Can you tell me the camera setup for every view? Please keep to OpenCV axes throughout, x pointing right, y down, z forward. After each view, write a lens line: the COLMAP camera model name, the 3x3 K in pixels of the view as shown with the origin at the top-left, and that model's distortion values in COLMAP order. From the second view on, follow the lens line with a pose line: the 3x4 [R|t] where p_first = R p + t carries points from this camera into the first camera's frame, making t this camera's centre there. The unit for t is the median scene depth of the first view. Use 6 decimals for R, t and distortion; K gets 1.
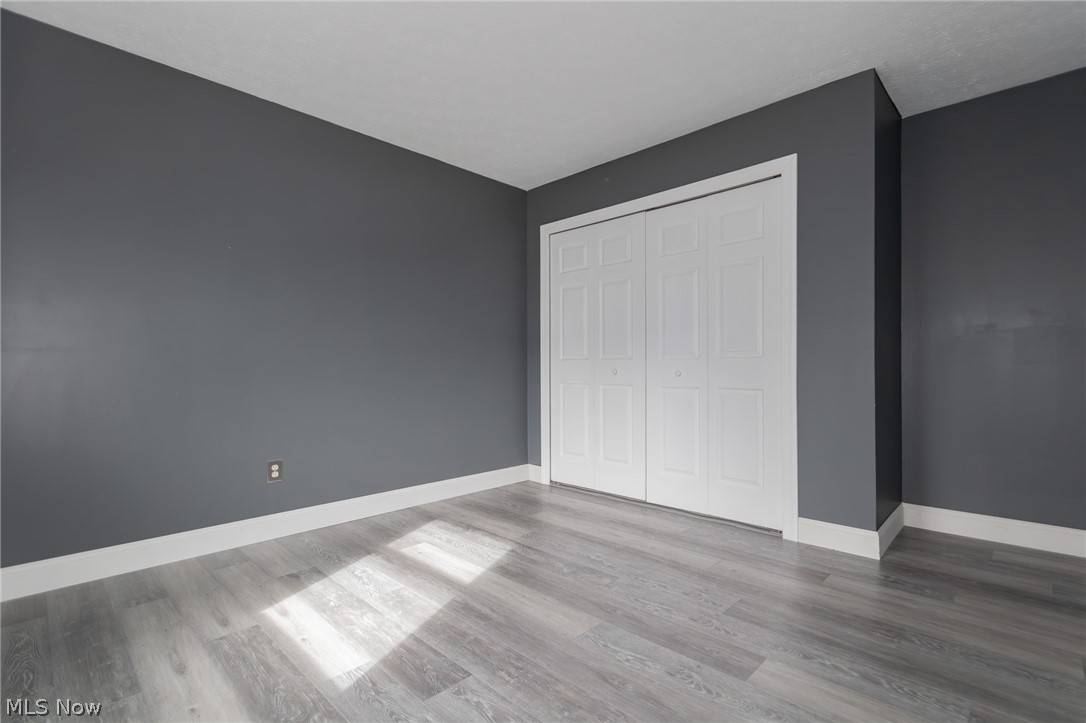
lens RADIAL K [[505.7, 0, 538.6], [0, 505.7, 372.9], [0, 0, 1]] dist [0.000298, -0.000252]
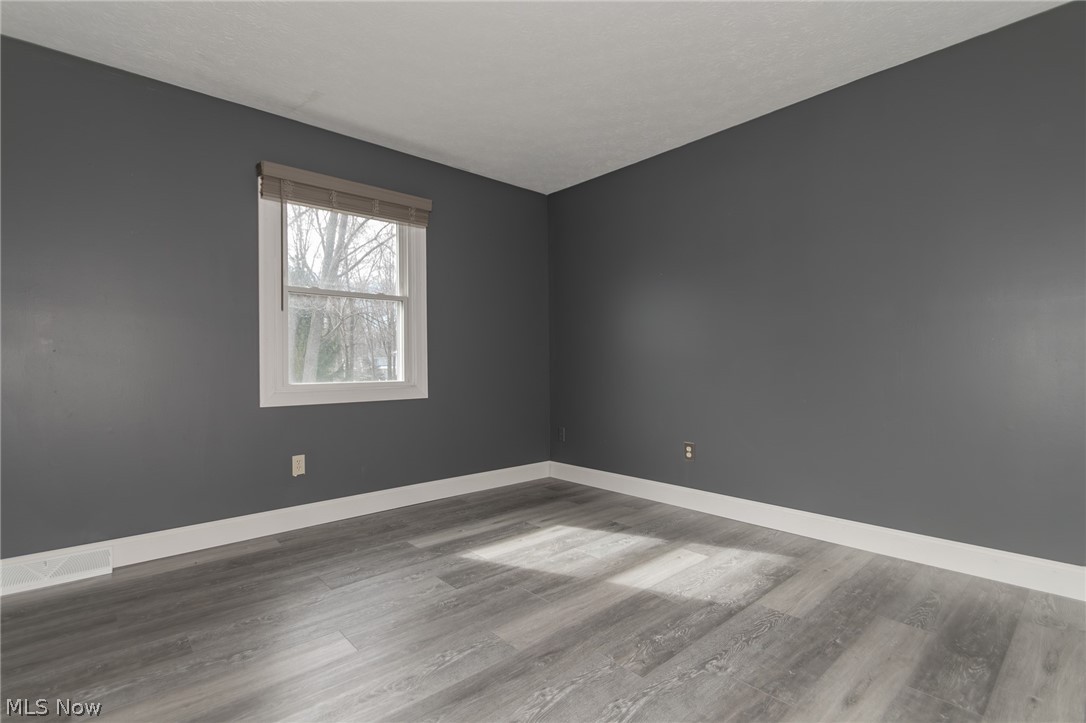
lens RADIAL K [[505.7, 0, 538.6], [0, 505.7, 372.9], [0, 0, 1]] dist [0.000298, -0.000252]
pose [[-0.067618, 0.023270, -0.997440, 0.849008], [-0.007132, 0.999691, 0.023806, -0.020501], [0.997686, 0.008723, -0.067432, 0.913531]]
